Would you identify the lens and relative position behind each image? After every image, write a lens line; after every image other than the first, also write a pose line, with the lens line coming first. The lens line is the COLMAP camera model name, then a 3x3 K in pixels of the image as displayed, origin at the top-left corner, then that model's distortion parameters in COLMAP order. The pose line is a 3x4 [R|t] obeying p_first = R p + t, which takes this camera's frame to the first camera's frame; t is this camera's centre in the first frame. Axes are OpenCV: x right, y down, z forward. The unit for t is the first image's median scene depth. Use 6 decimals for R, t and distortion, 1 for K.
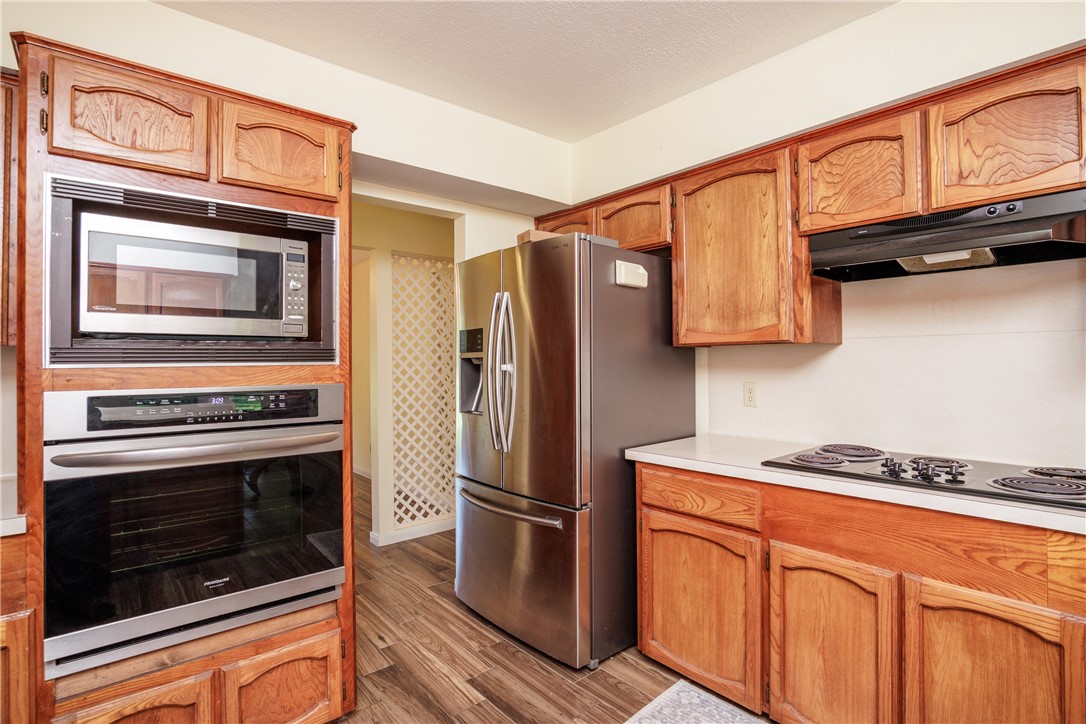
lens RADIAL K [[543.7, 0, 543.0], [0, 543.7, 354.4], [0, 0, 1]] dist [-0.022172, 0.000273]
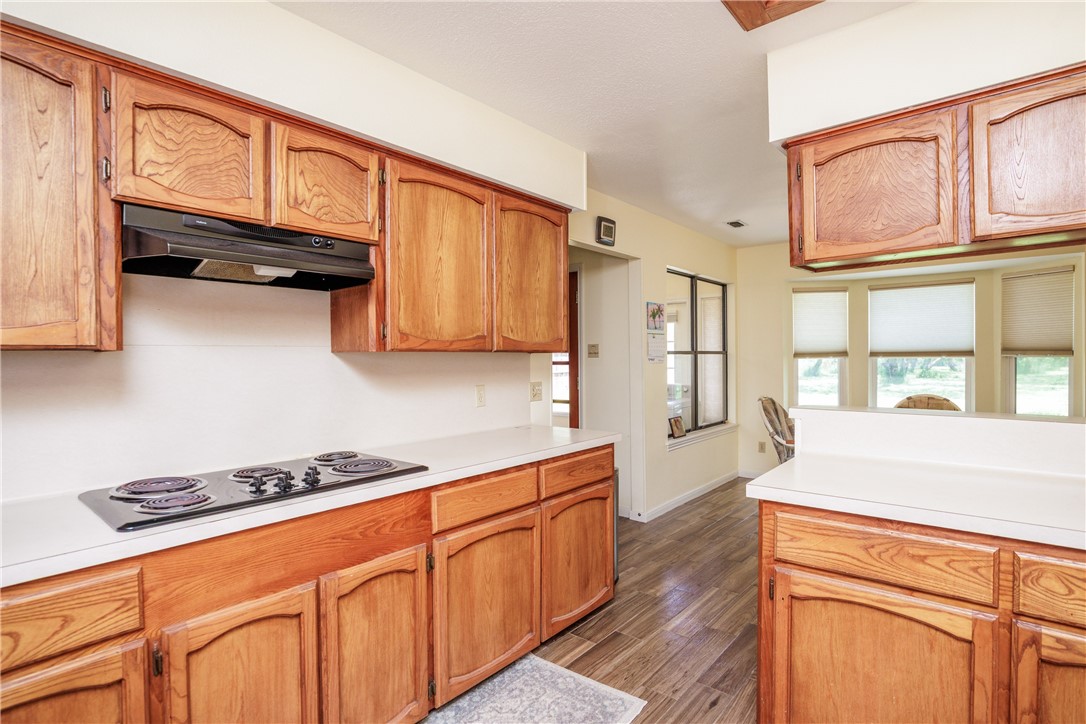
lens RADIAL K [[537.9, 0, 540.3], [0, 537.9, 367.6], [0, 0, 1]] dist [-0.021421, 0.002290]
pose [[-0.162272, -0.009925, 0.986696, -0.355137], [-0.001447, 0.999951, 0.009821, -0.006913], [-0.986745, 0.000166, -0.162278, 0.655340]]
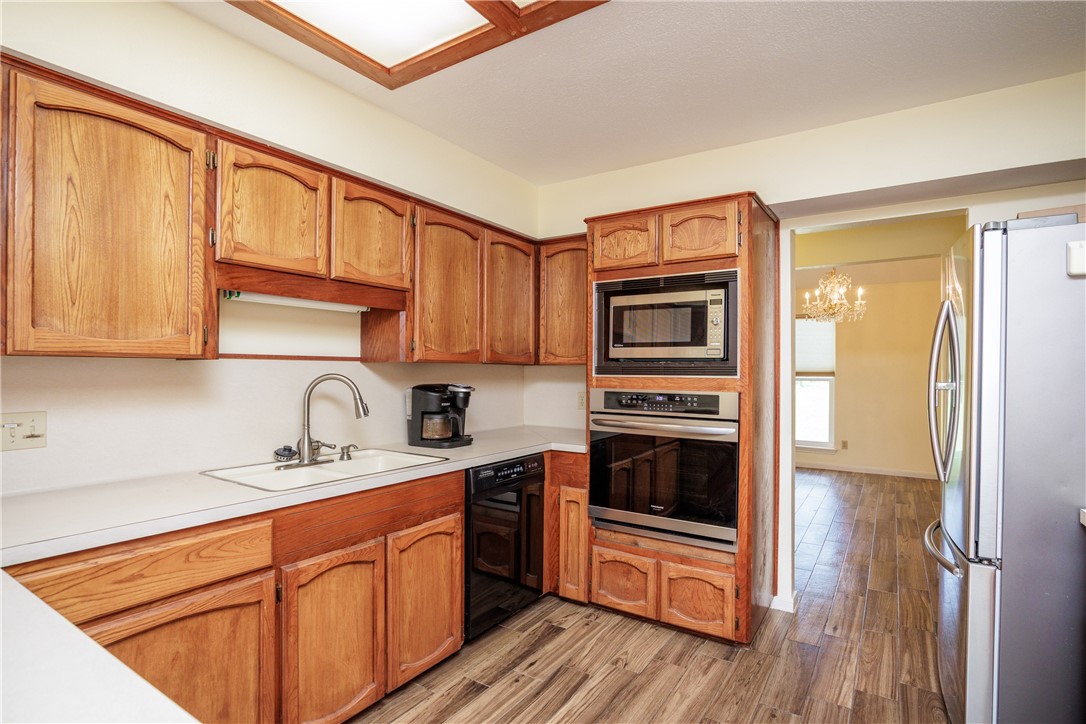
lens RADIAL K [[537.9, 0, 540.3], [0, 537.9, 367.6], [0, 0, 1]] dist [-0.021421, 0.002290]
pose [[0.269819, 0.006962, -0.962886, 0.813417], [0.002357, 0.999966, 0.007890, -0.020046], [0.962908, -0.004398, 0.269794, 0.188149]]
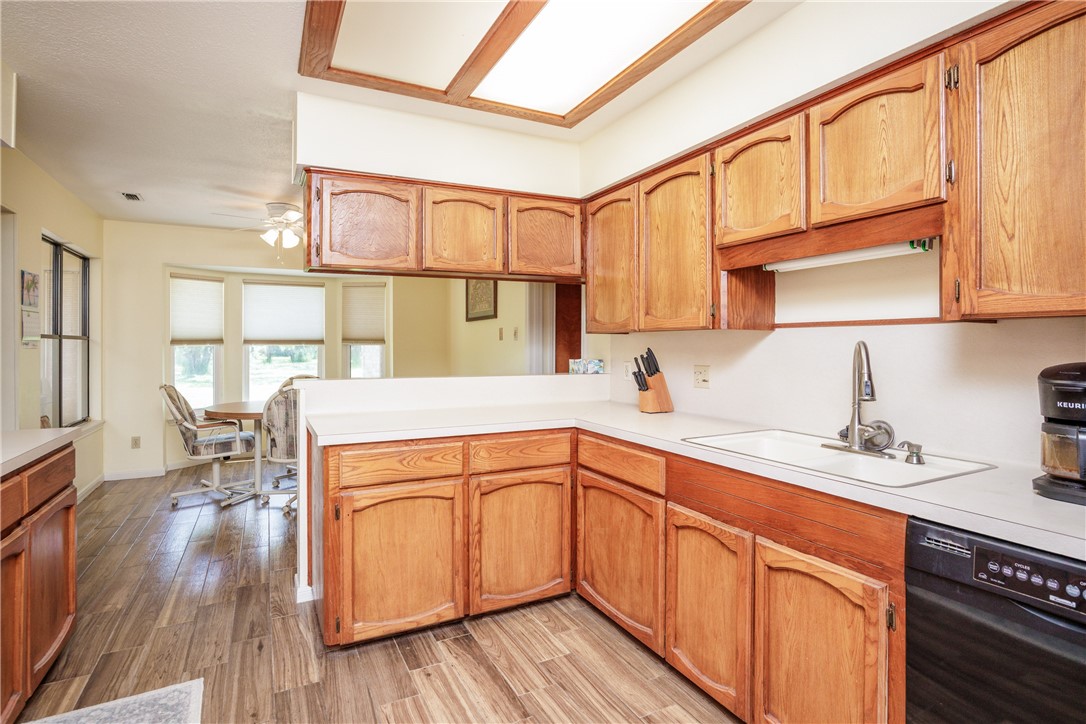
lens RADIAL K [[549.1, 0, 546.2], [0, 549.1, 343.8], [0, 0, 1]] dist [-0.022083, 0.000075]
pose [[-0.974079, 0.009631, 0.226002, -0.262305], [0.006210, 0.999855, -0.015841, 0.023121], [-0.226121, -0.014027, -0.973998, 1.229200]]
